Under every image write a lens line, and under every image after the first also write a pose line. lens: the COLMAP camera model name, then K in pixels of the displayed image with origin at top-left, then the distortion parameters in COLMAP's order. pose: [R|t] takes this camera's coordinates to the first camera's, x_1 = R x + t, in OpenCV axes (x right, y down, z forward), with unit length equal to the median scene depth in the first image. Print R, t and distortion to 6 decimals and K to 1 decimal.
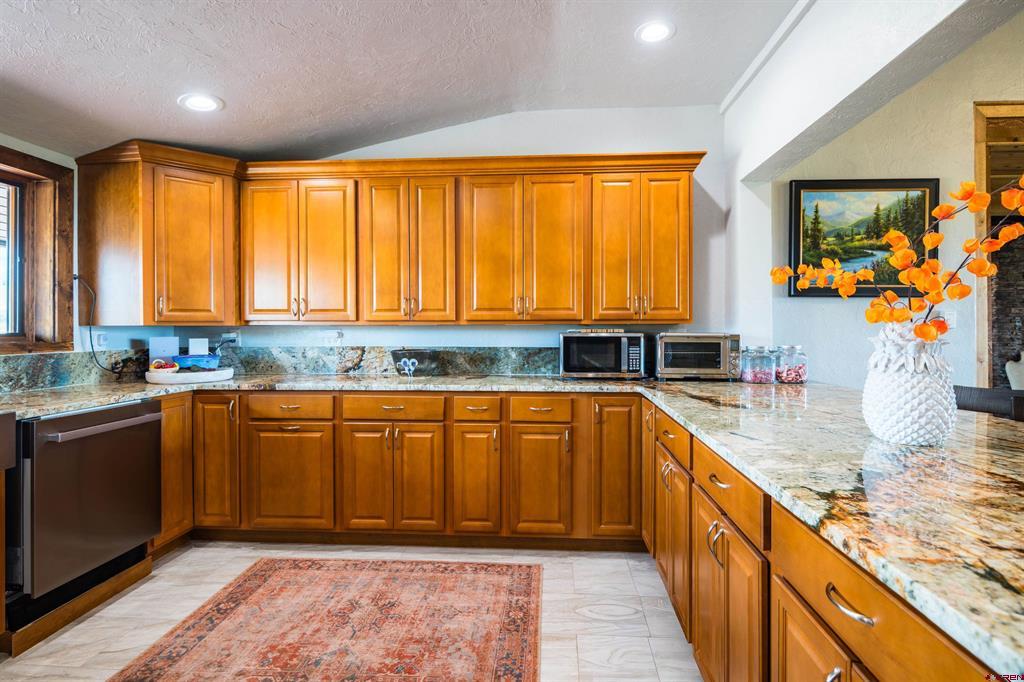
lens RADIAL K [[481.9, 0, 522.5], [0, 481.9, 331.7], [0, 0, 1]] dist [-0.000150, -0.000343]
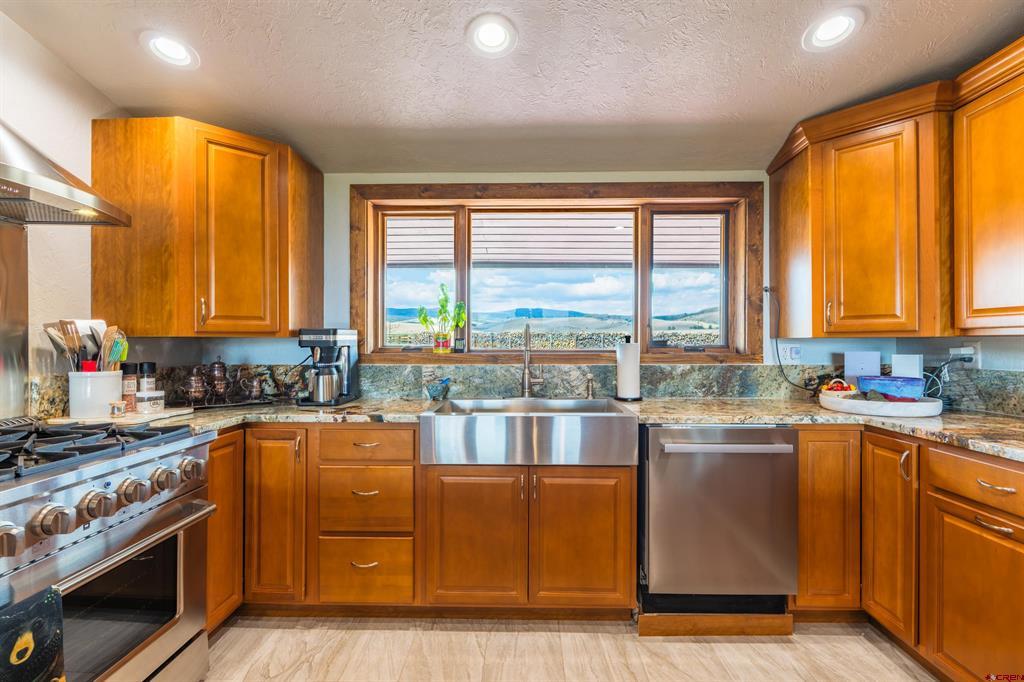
lens RADIAL K [[471.4, 0, 517.2], [0, 471.4, 340.5], [0, 0, 1]] dist [0.002221, -0.004172]
pose [[0.048019, -0.001073, -0.998846, 0.016873], [-0.004056, 0.999991, -0.001269, -0.004324], [0.998838, 0.004113, 0.048014, 0.436272]]
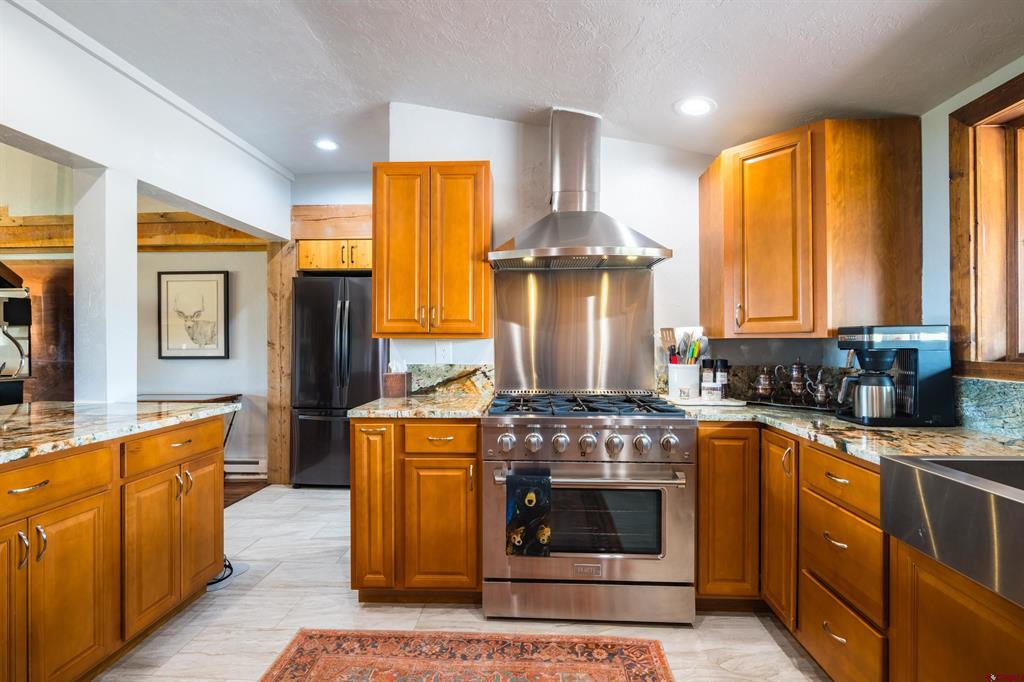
lens RADIAL K [[471.4, 0, 502.2], [0, 471.4, 340.9], [0, 0, 1]] dist [0.002221, -0.004172]
pose [[-0.999972, 0.000414, -0.007530, -0.332449], [0.000394, 0.999996, 0.002726, -0.006668], [0.007531, 0.002723, -0.999968, 0.802224]]
